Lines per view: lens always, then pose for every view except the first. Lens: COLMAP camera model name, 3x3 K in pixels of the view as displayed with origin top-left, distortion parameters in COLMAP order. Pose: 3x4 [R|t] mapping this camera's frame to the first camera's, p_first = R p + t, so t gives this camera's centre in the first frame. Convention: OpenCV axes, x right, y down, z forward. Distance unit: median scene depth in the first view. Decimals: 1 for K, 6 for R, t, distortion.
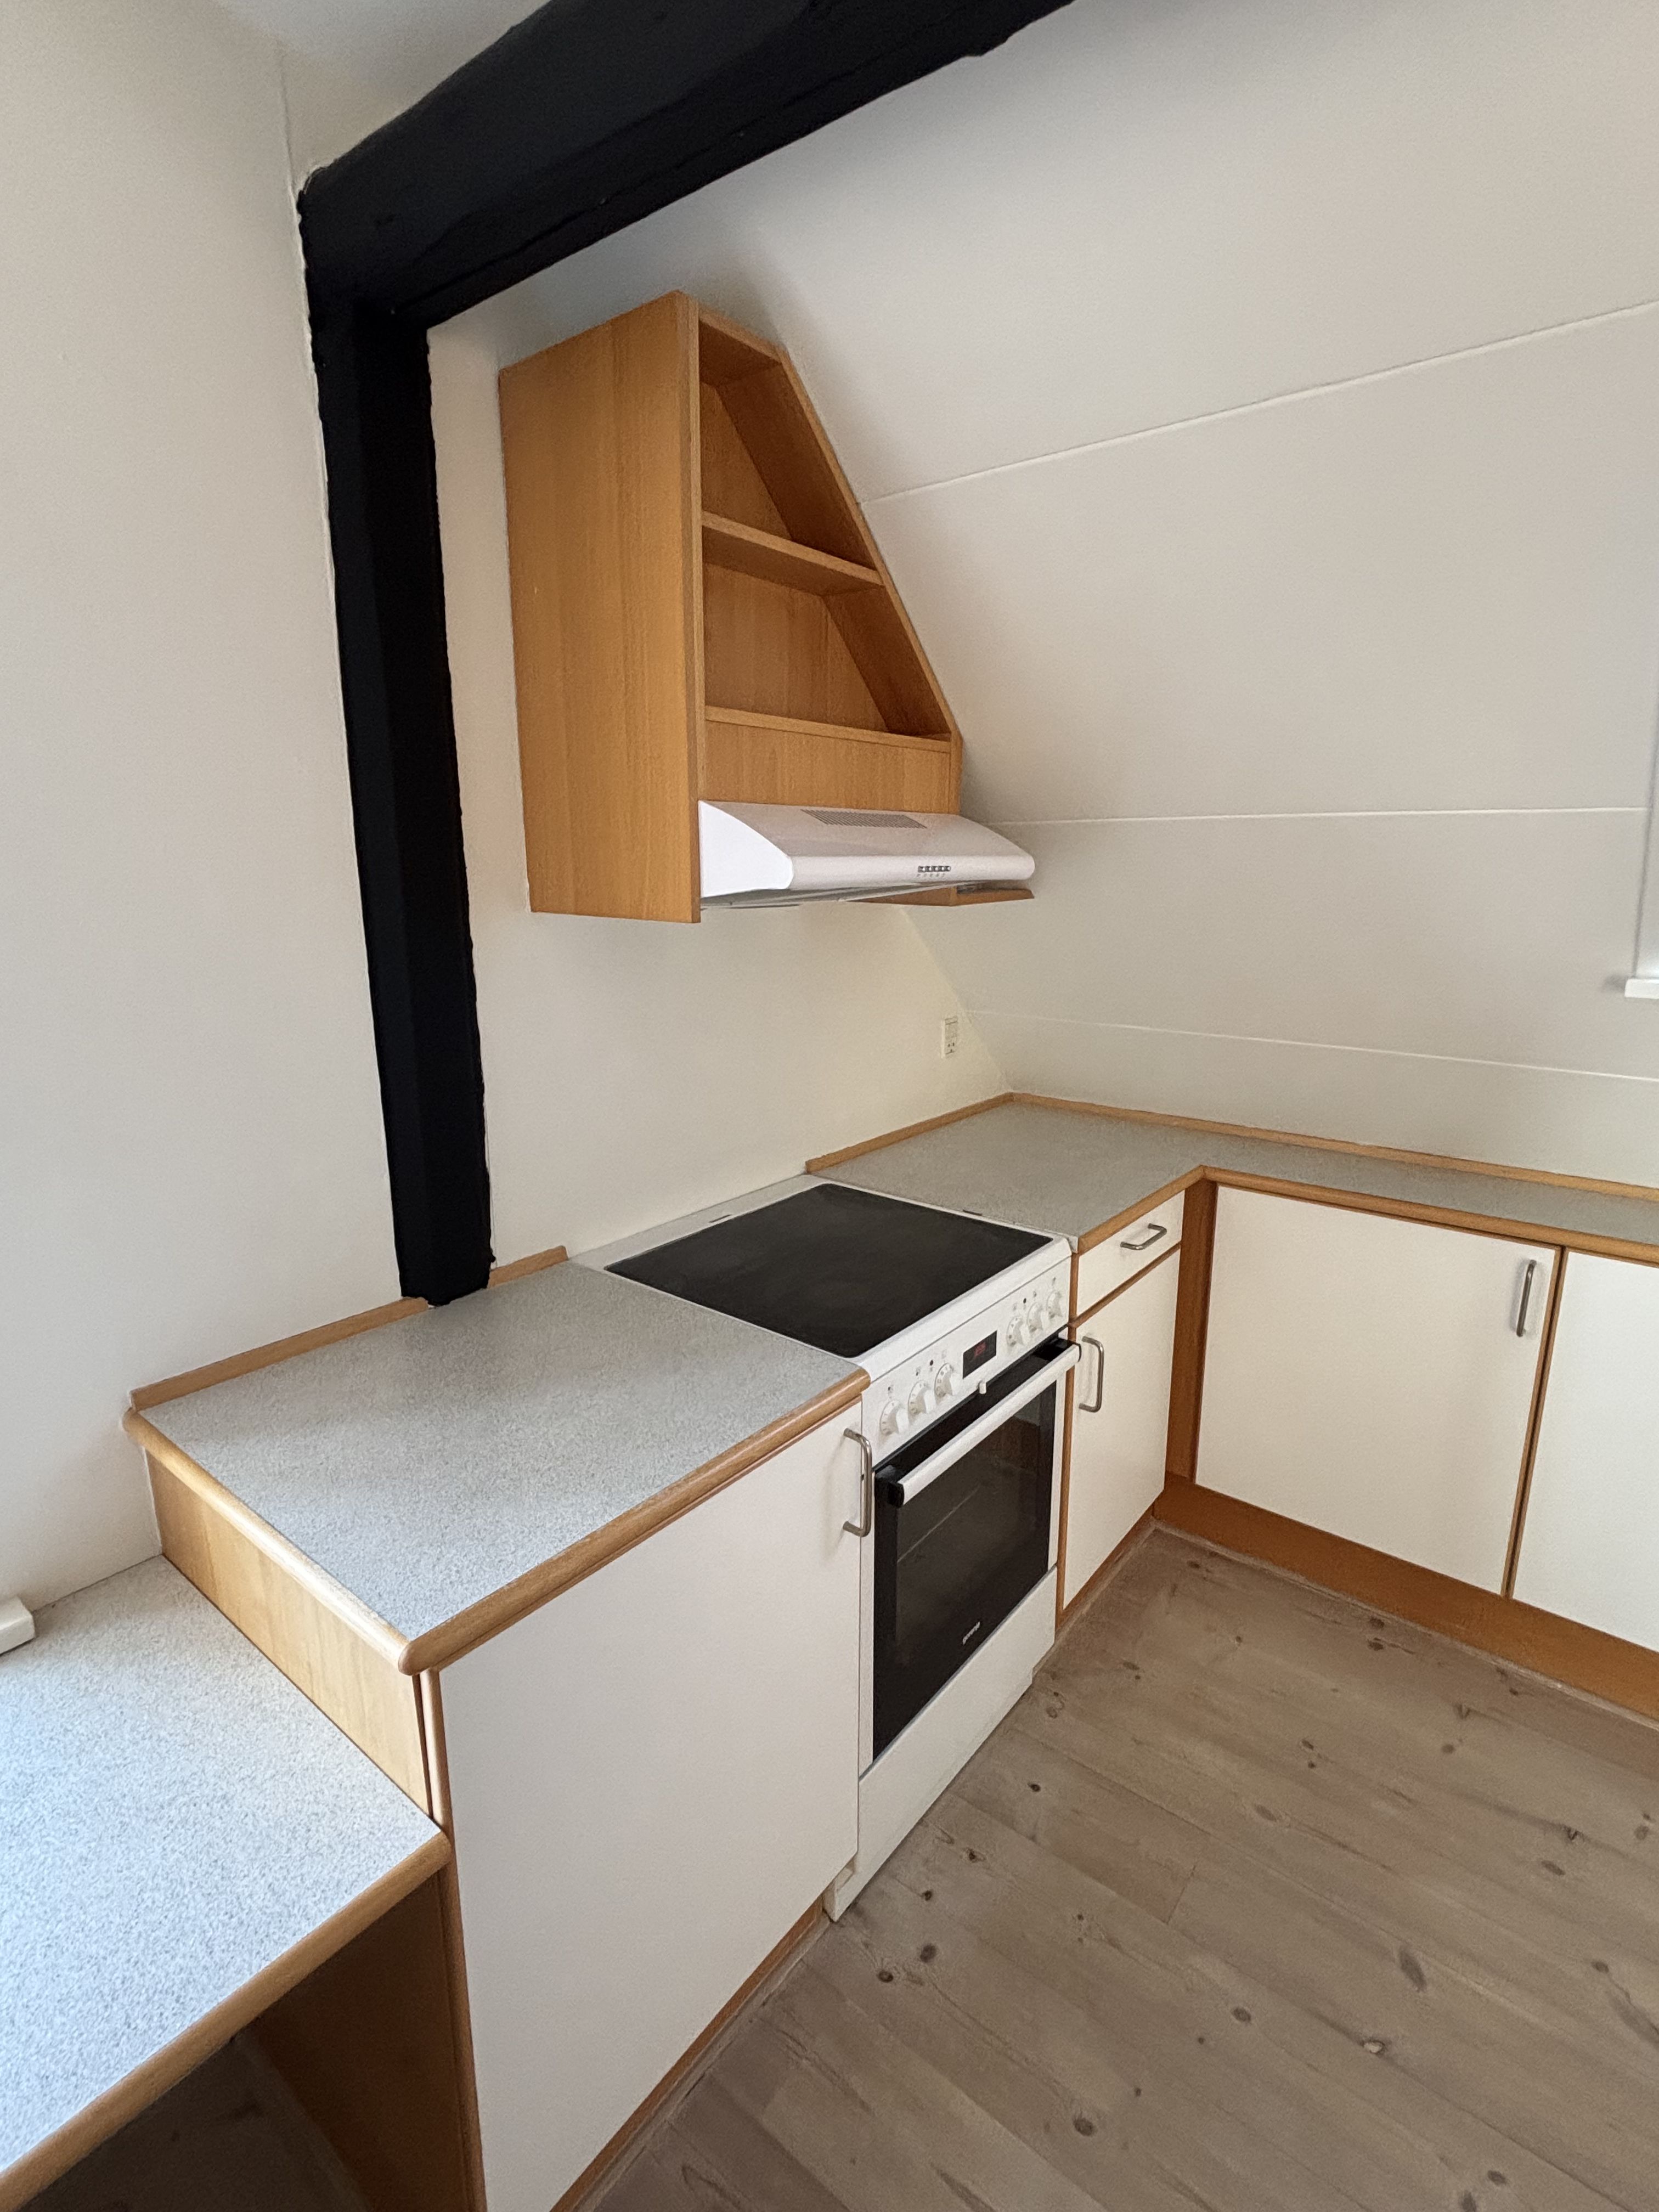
lens RADIAL K [[1074.3, 0, 837.7], [0, 1074.3, 1098.5], [0, 0, 1]] dist [-0.016246, 0.014111]
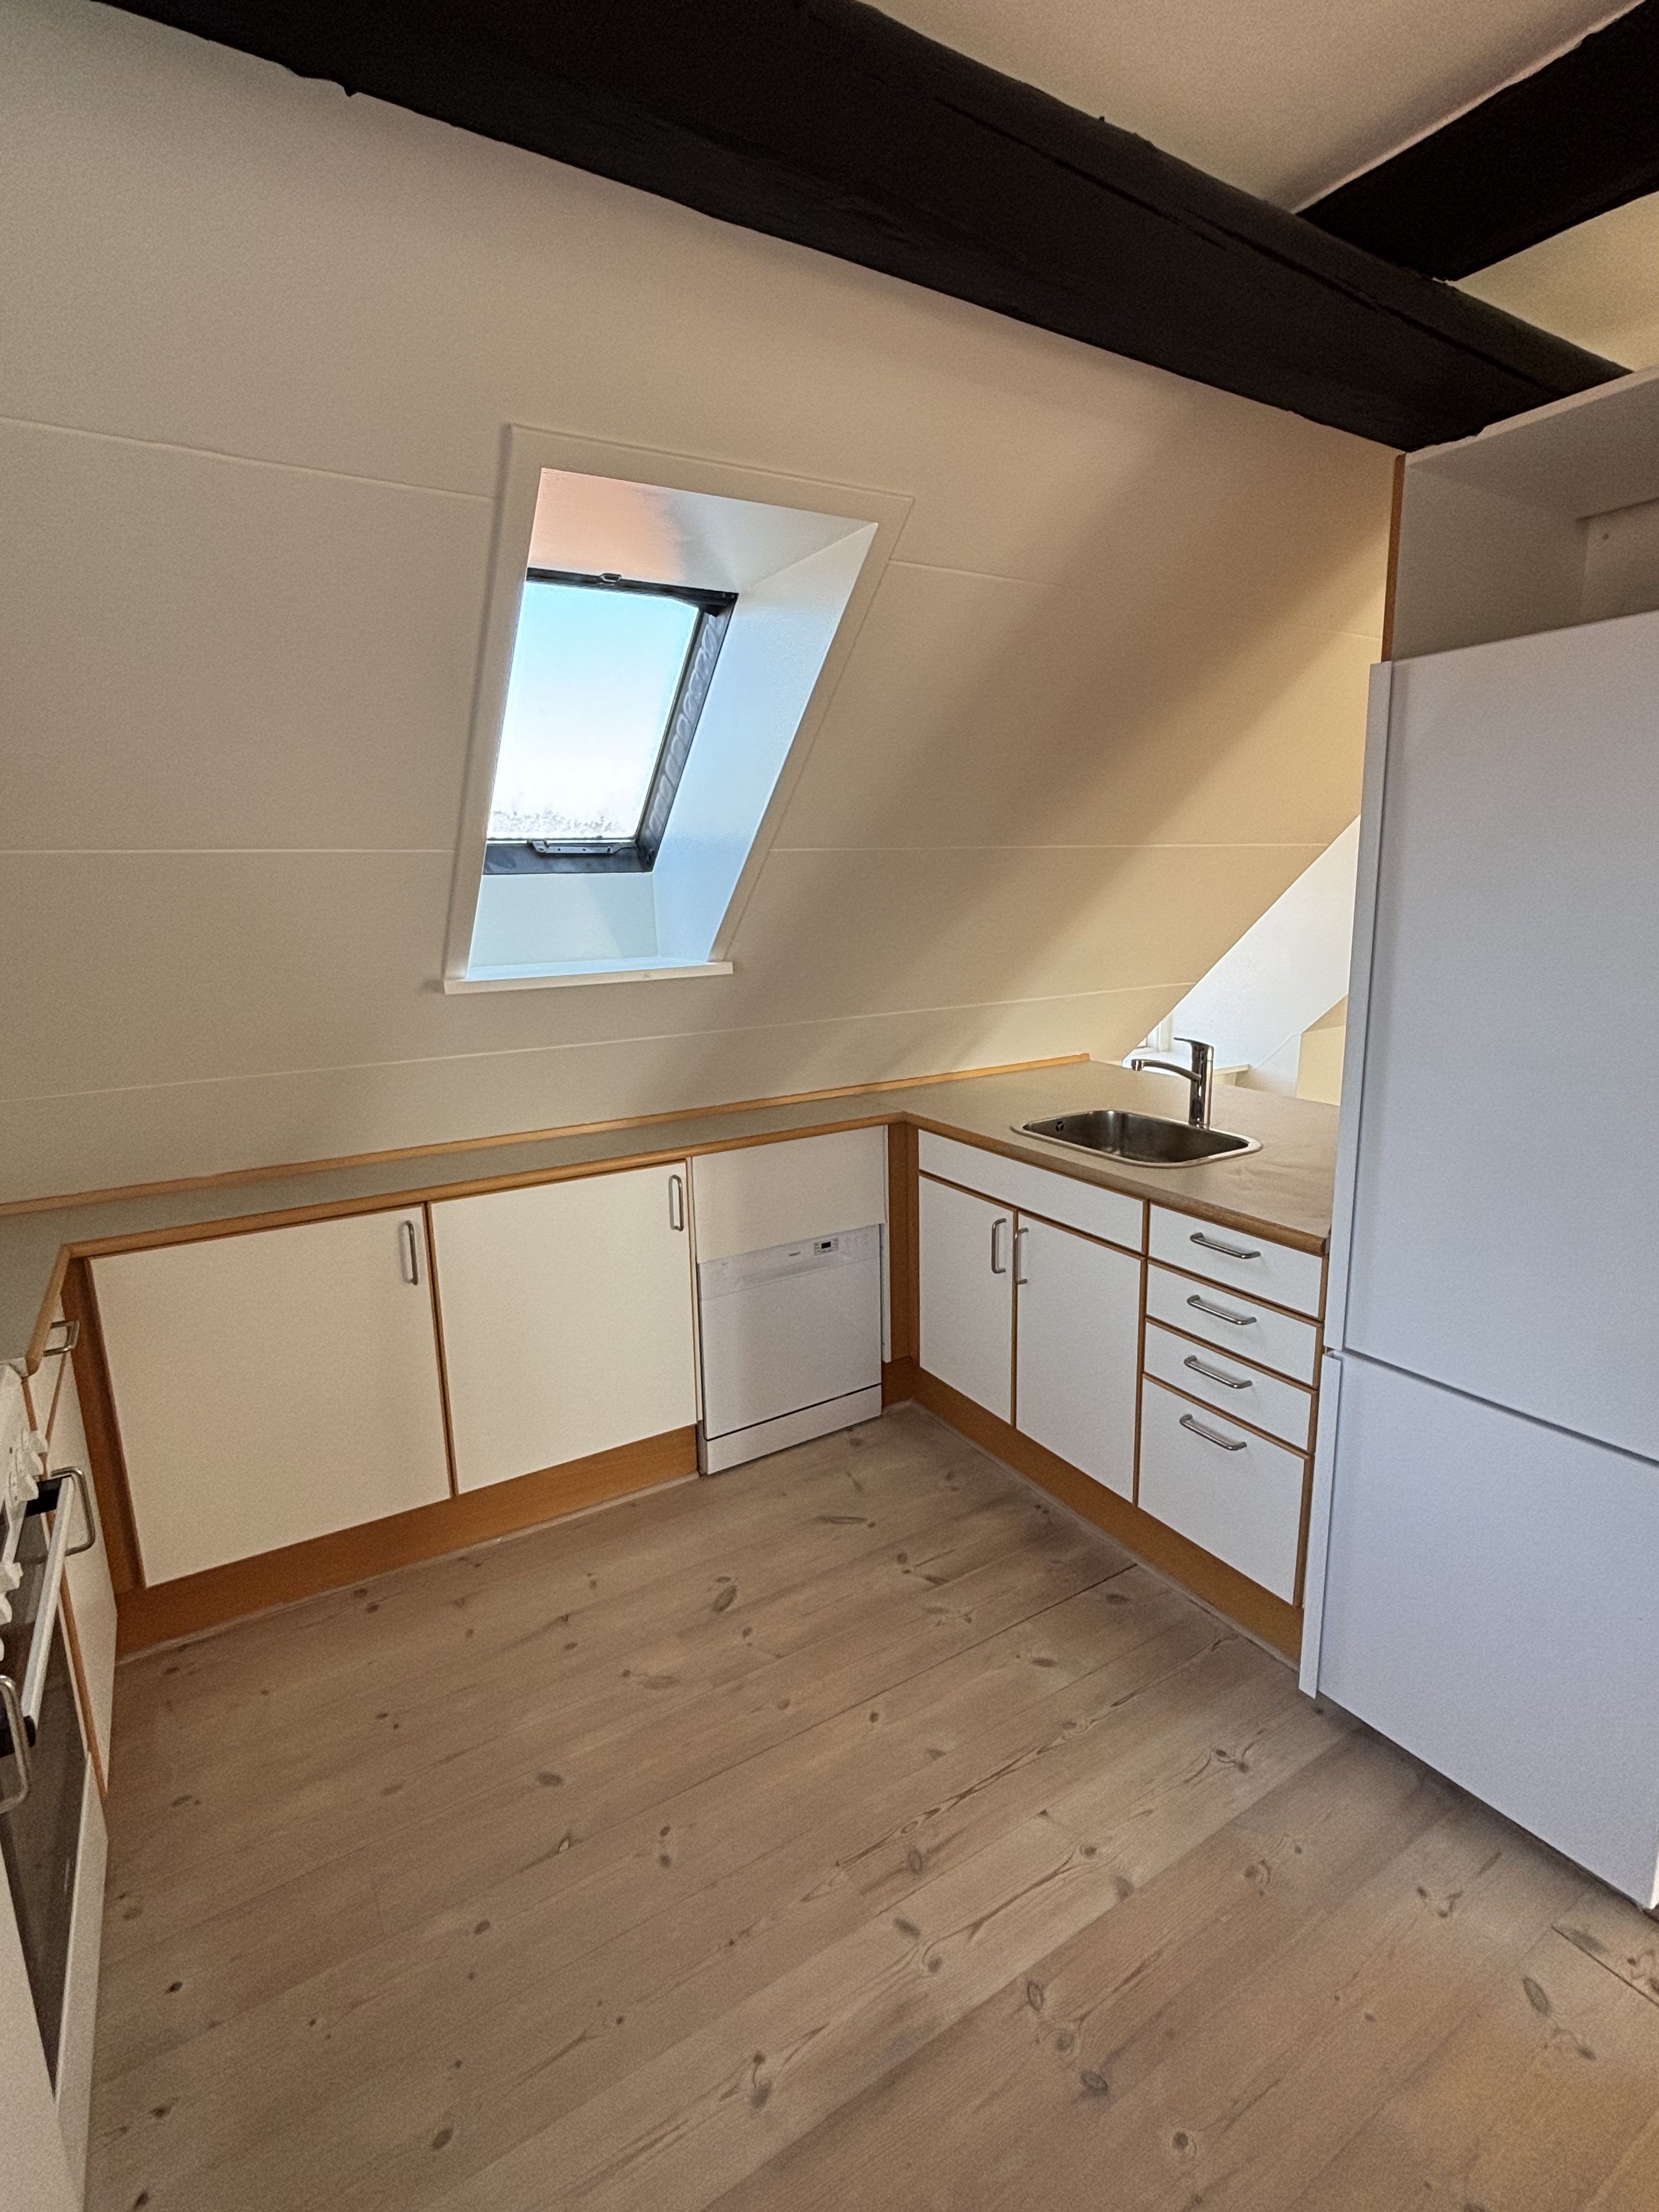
lens RADIAL K [[1074.3, 0, 837.7], [0, 1074.3, 1098.5], [0, 0, 1]] dist [-0.016246, 0.014111]
pose [[0.337774, -0.196310, 0.920528, -0.295516], [0.225870, 0.966336, 0.123199, -0.023247], [-0.913724, 0.166306, 0.370743, 0.091896]]
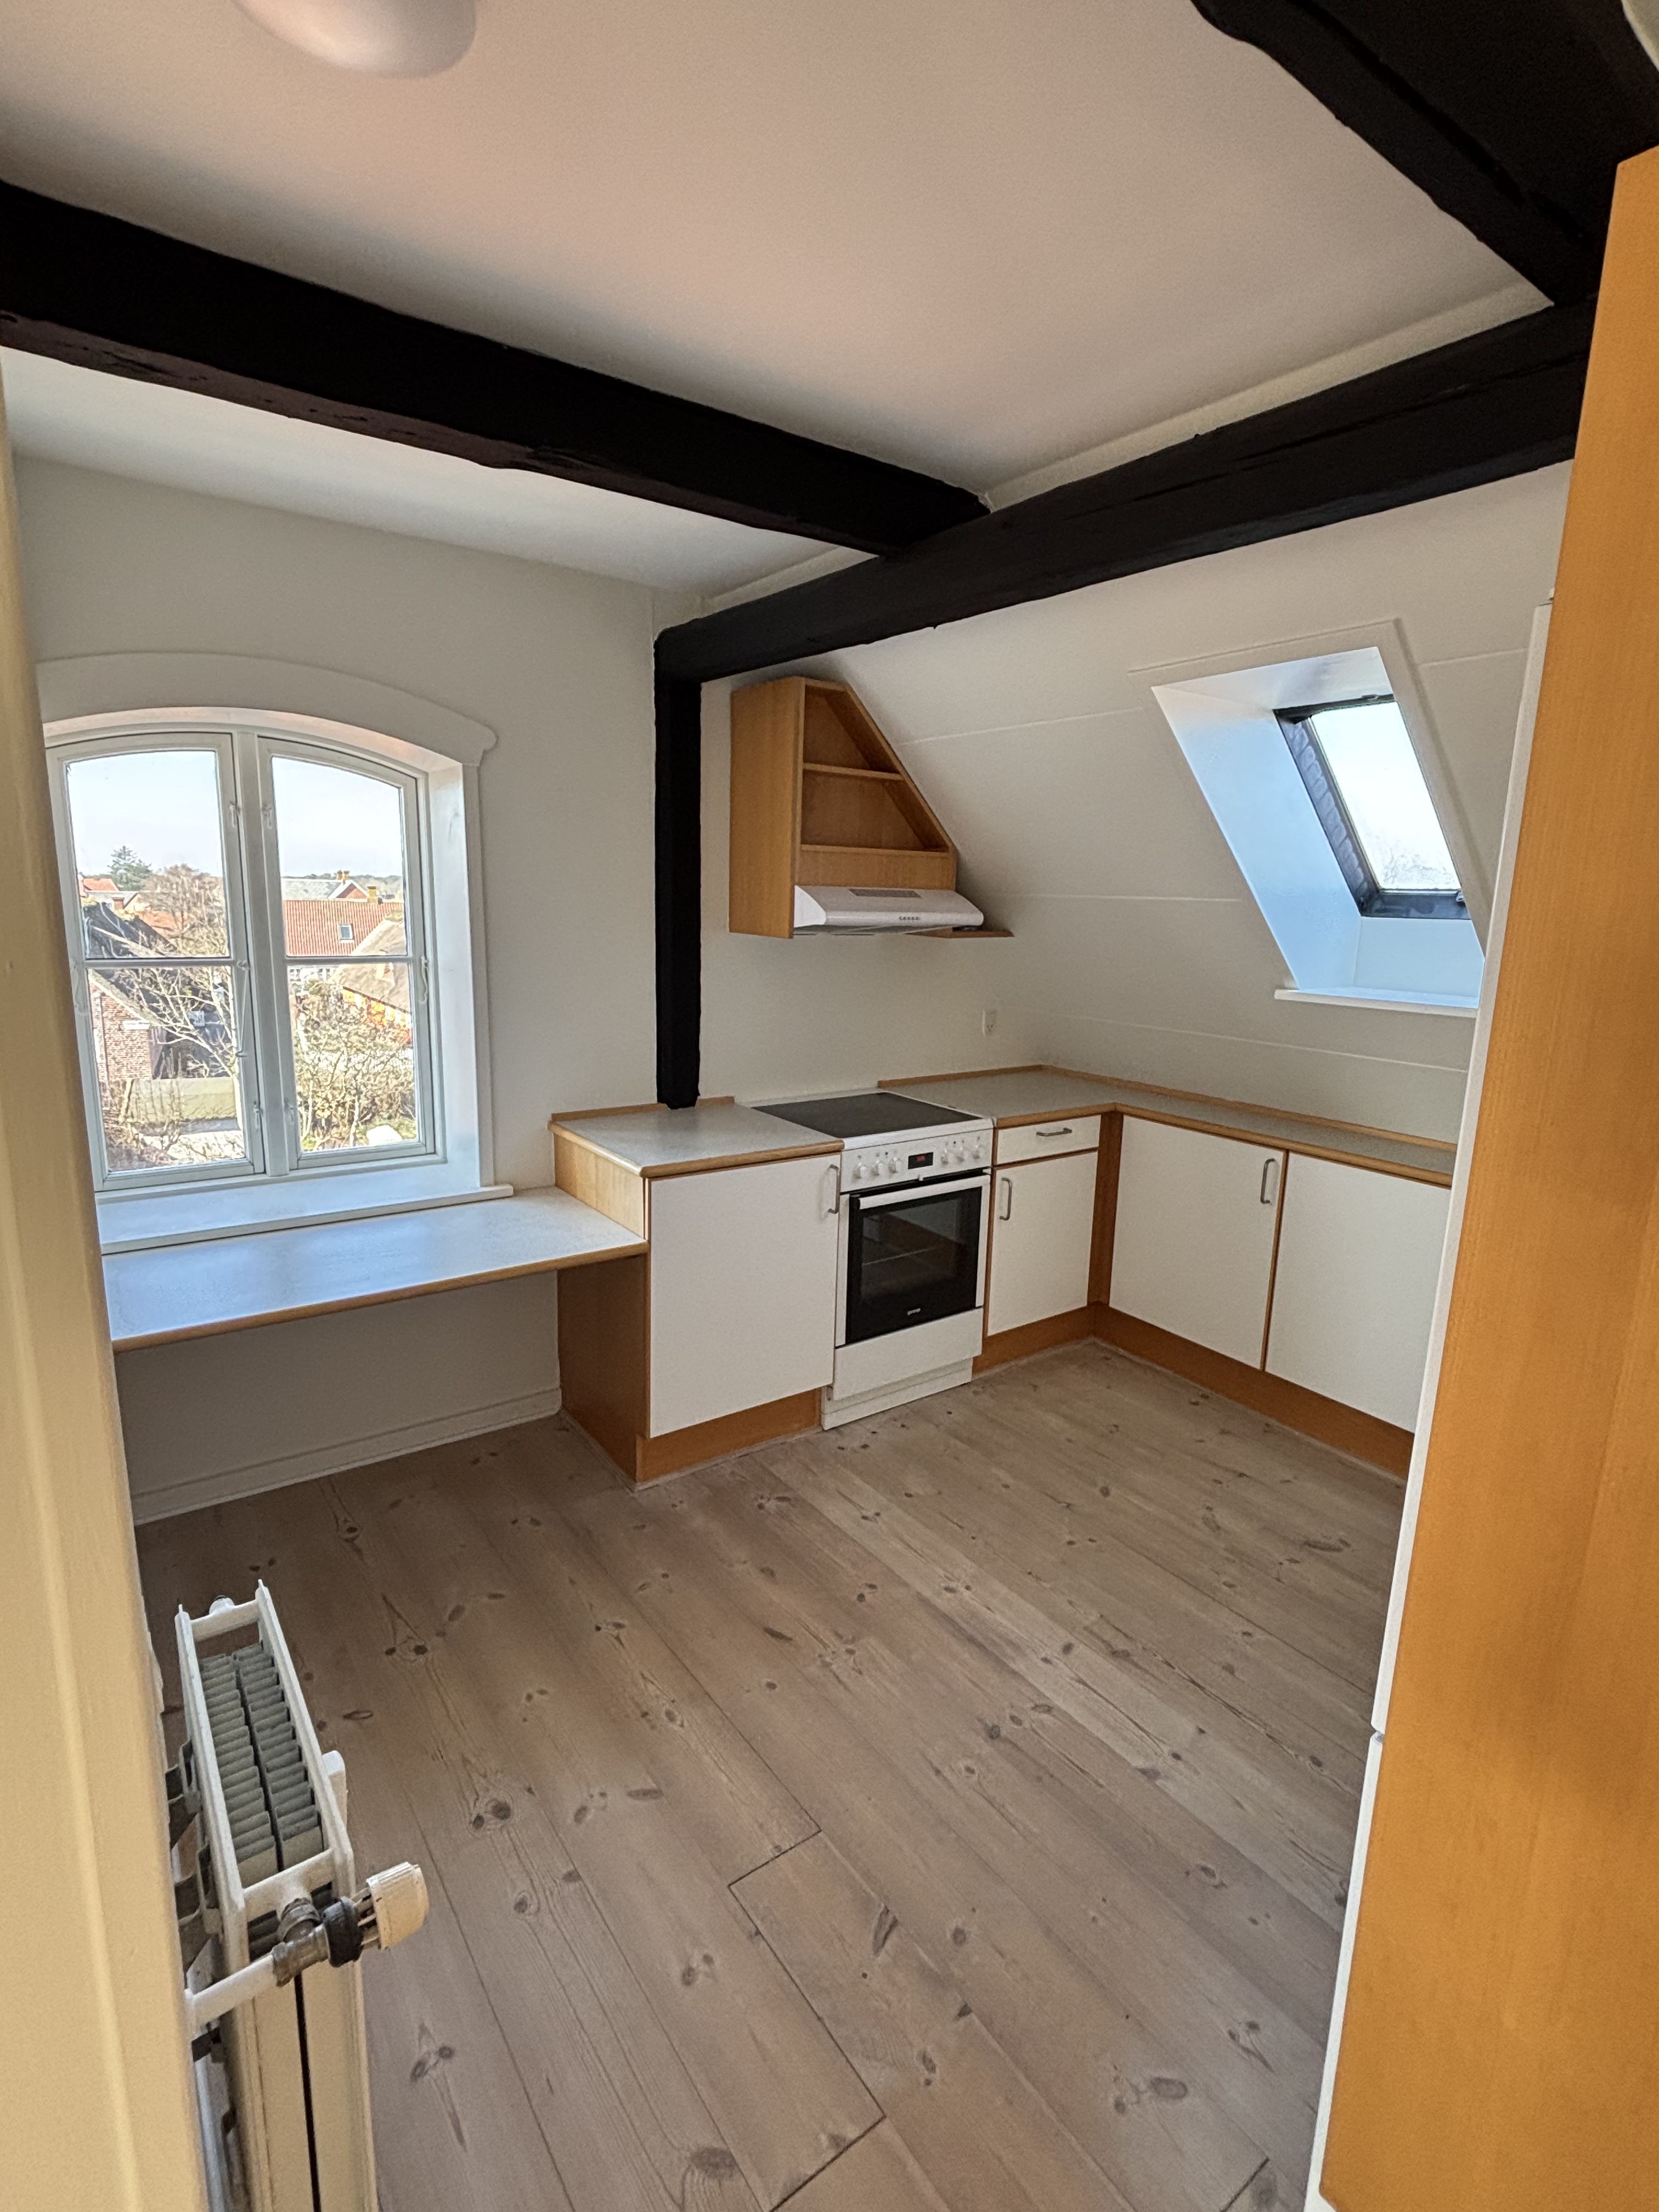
lens RADIAL K [[1075.5, 0, 829.5], [0, 1075.5, 1106.0], [0, 0, 1]] dist [0.038505, 0.000114]
pose [[0.961903, 0.080386, -0.261306, 0.449397], [-0.087804, 0.995996, -0.016819, 0.172764], [0.258907, 0.039122, 0.965110, -0.913405]]
